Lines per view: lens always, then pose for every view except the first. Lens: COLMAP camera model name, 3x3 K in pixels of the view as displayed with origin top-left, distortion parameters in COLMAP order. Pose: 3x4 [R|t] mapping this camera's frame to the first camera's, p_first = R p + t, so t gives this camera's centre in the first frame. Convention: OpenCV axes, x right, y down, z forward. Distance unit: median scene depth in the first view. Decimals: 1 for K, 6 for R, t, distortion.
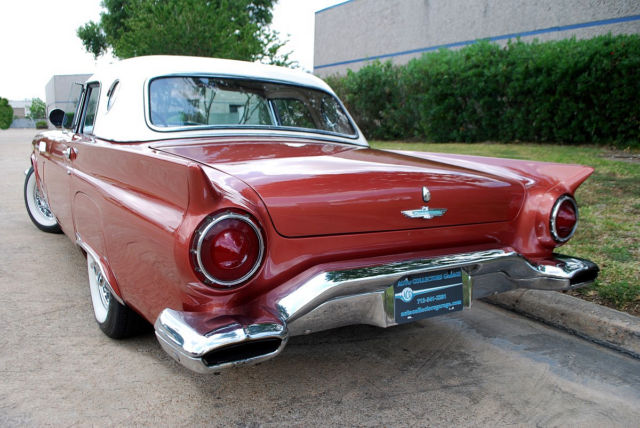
lens RADIAL K [[503.7, 0, 320.0], [0, 503.7, 214.0], [0, 0, 1]] dist [-0.079936, 0.001736]
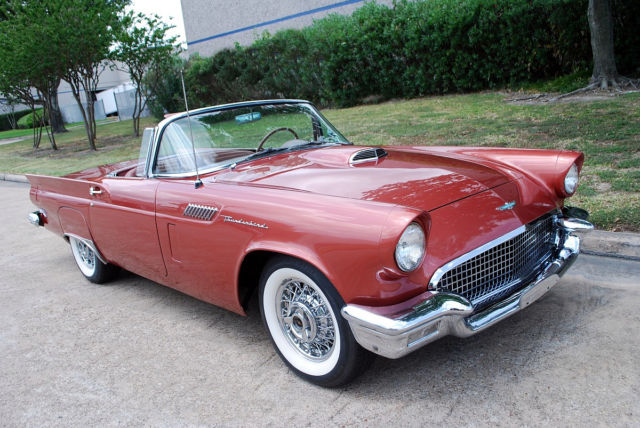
lens RADIAL K [[524.9, 0, 320.0], [0, 524.9, 214.0], [0, 0, 1]] dist [-0.081793, 0.006967]
pose [[0.957245, -0.194018, 0.214568, -0.120277], [0.180521, 0.980230, 0.080998, -0.029820], [-0.226041, -0.038800, 0.973345, -0.068913]]
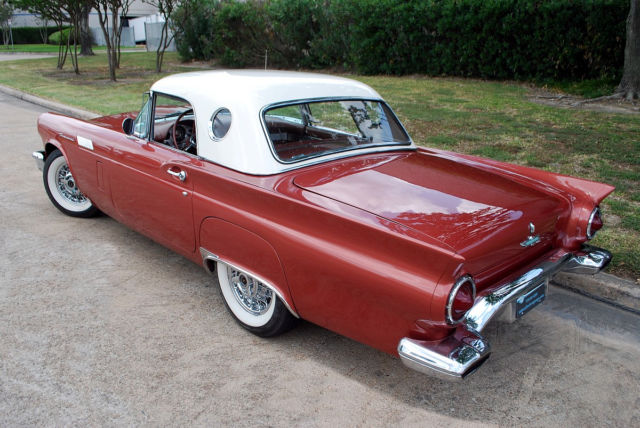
lens RADIAL K [[503.7, 0, 320.0], [0, 503.7, 214.0], [0, 0, 1]] dist [-0.079936, 0.001736]
pose [[0.979646, -0.065293, 0.189817, -0.101251], [0.031995, 0.984322, 0.173457, -0.053831], [-0.198166, -0.163854, 0.966376, -0.036923]]
